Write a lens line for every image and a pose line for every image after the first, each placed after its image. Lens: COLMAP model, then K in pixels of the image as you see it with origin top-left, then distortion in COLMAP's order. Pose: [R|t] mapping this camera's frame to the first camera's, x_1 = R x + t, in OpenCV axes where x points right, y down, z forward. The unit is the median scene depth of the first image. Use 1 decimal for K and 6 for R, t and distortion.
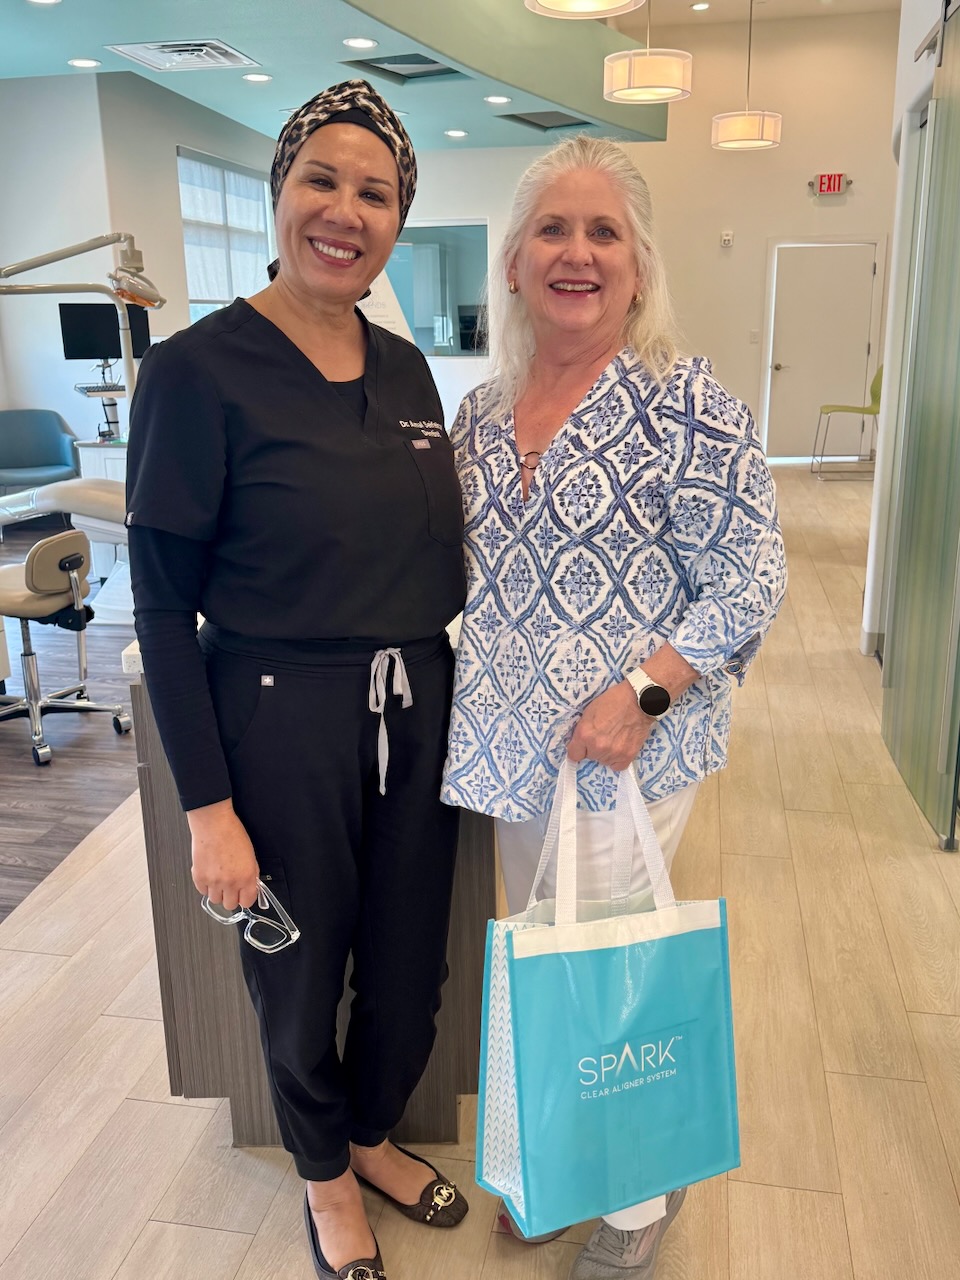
lens RADIAL K [[1111.5, 0, 480.0], [0, 1111.5, 640.0], [0, 0, 1]] dist [-0.004801, 0.005245]
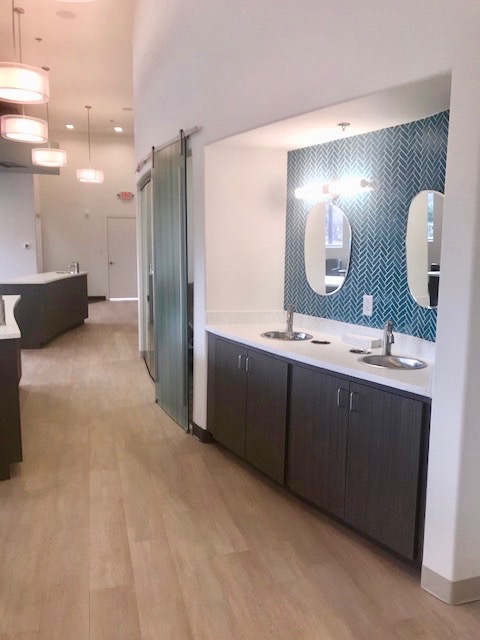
lens RADIAL K [[519.3, 0, 240.0], [0, 519.3, 320.0], [0, 0, 1]] dist [-0.000038, -0.000221]
pose [[0.888424, -0.043129, 0.456994, -0.036747], [0.101912, 0.989262, -0.104762, 0.070121], [-0.447568, 0.139647, 0.883279, -0.295615]]
